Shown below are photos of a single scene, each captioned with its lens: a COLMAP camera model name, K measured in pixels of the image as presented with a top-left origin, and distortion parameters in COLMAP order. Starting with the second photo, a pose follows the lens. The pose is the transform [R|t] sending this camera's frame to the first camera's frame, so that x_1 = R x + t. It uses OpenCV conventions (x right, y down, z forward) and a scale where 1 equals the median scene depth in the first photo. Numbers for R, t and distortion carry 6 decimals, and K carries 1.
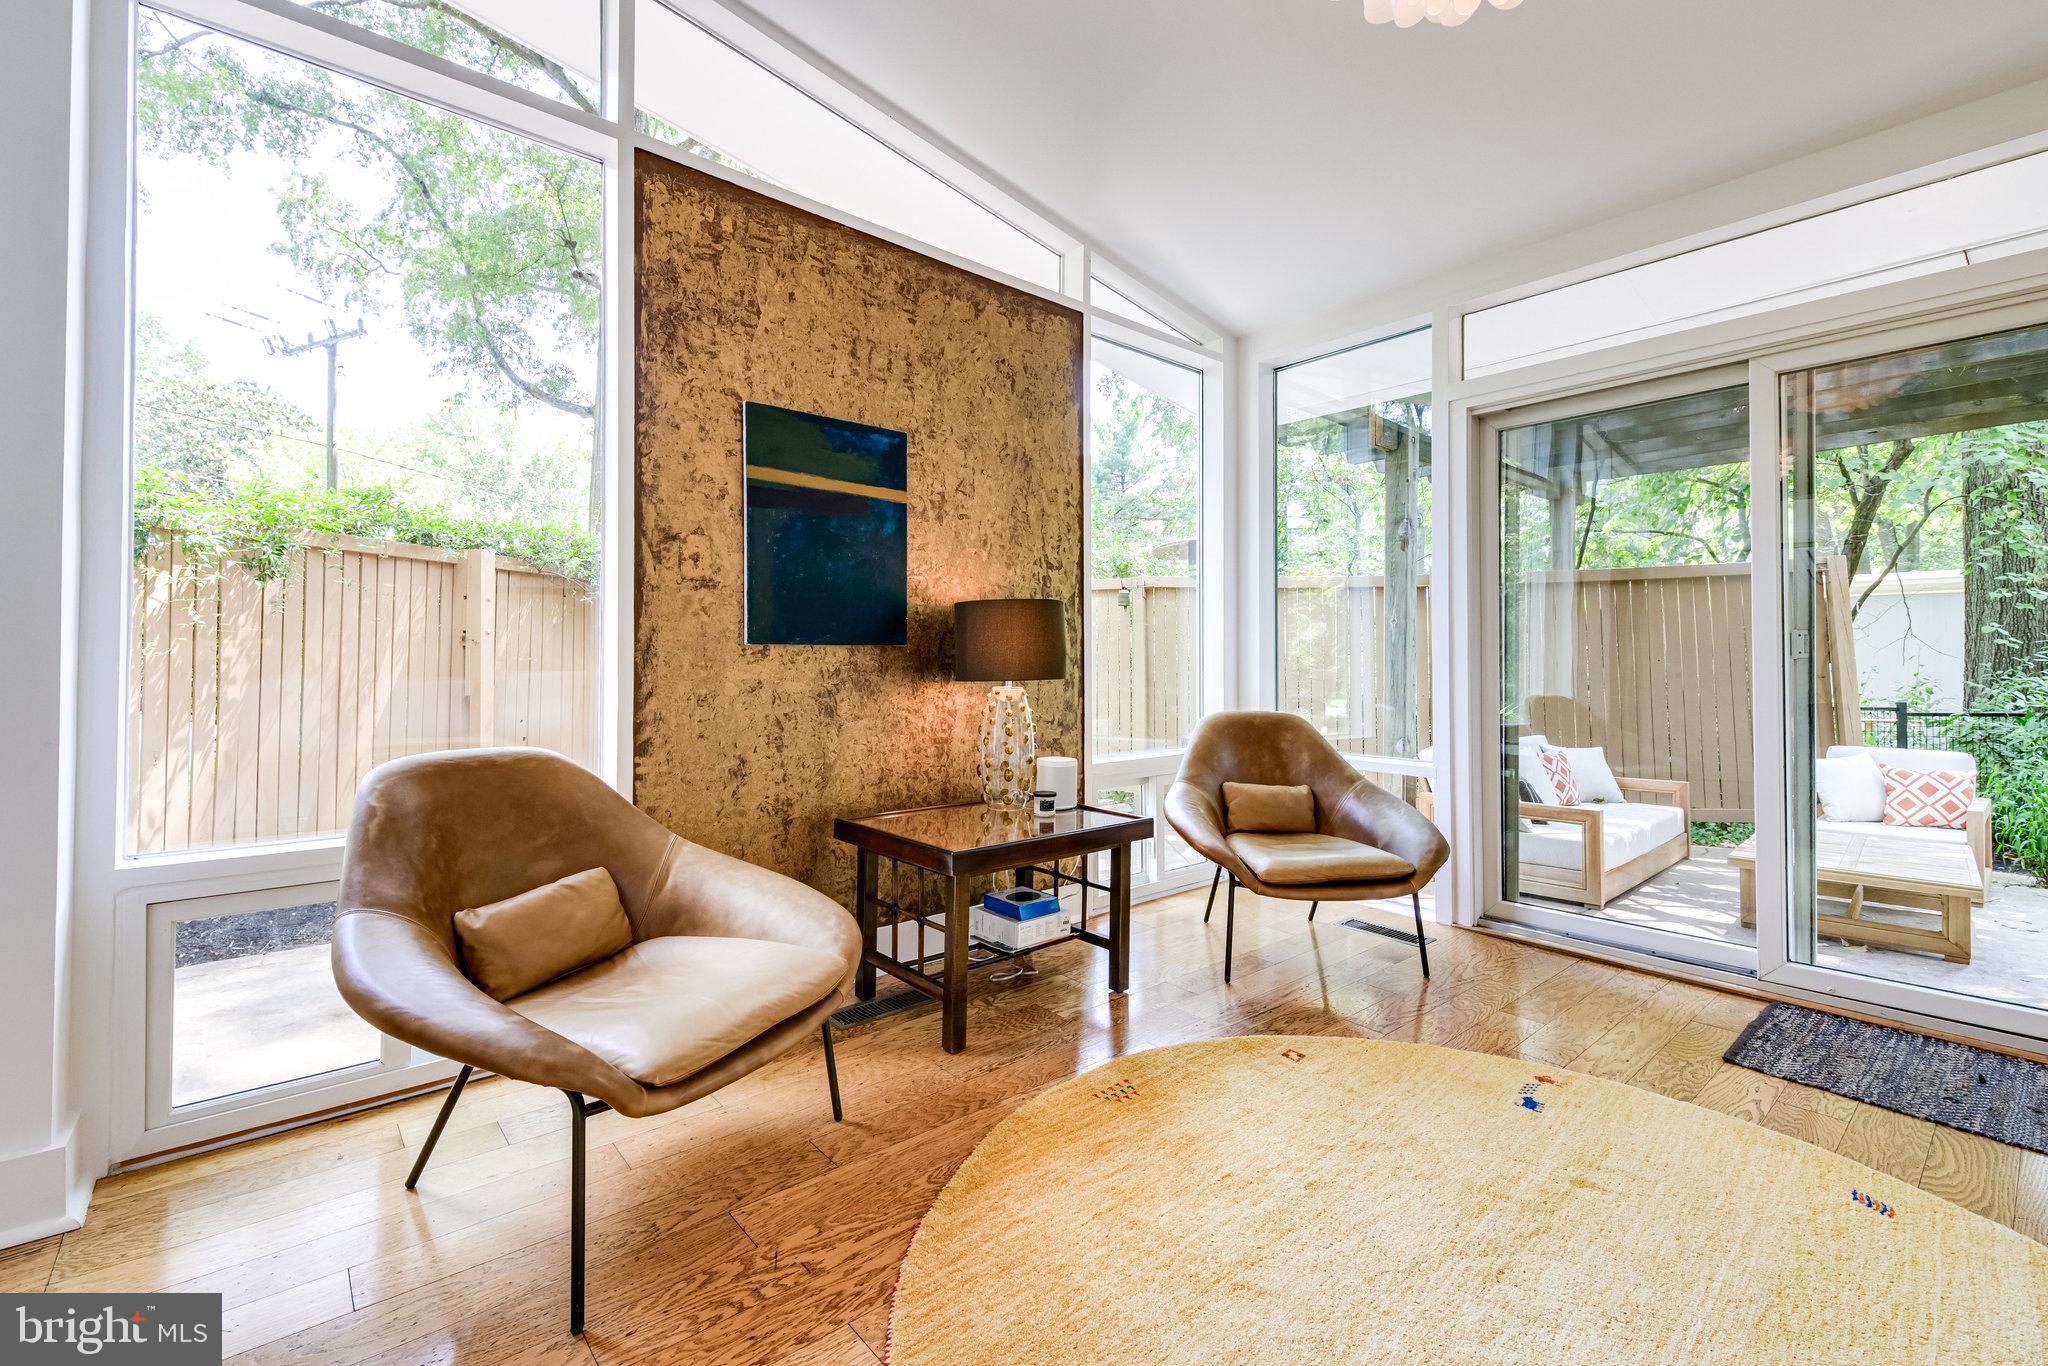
lens RADIAL K [[880.5, 0, 995.0], [0, 880.5, 655.8], [0, 0, 1]] dist [0.011799, -0.000110]
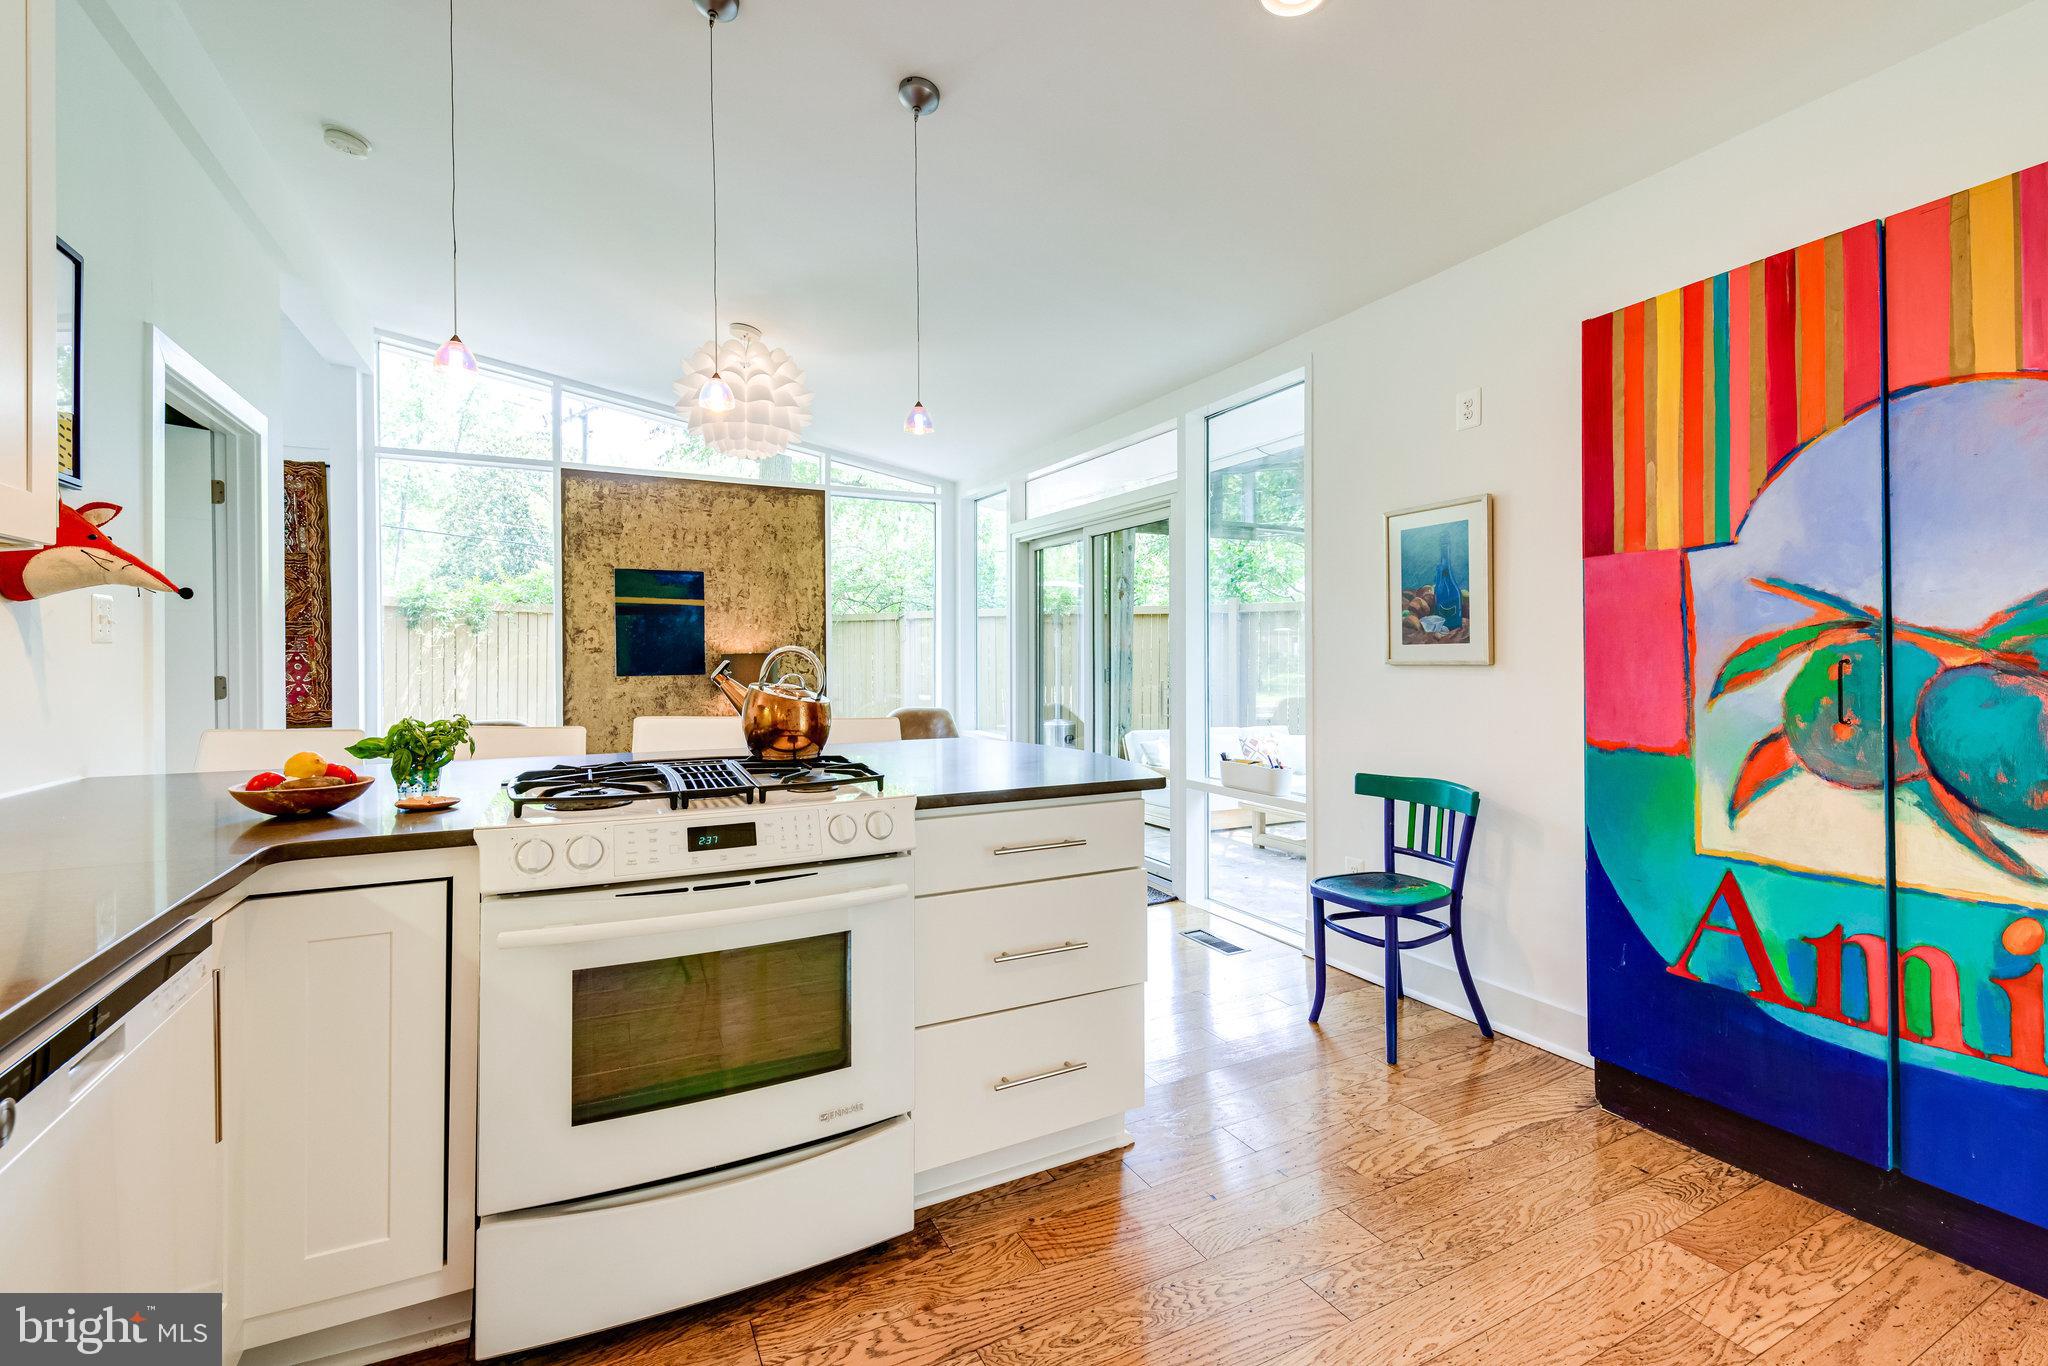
lens RADIAL K [[897.1, 0, 1021.5], [0, 897.1, 658.2], [0, 0, 1]] dist [0.000607, -0.000444]
pose [[0.973591, -0.003752, -0.228270, 1.214242], [0.007782, 0.999829, 0.016753, -0.087380], [0.228169, -0.018087, 0.973454, -0.966767]]
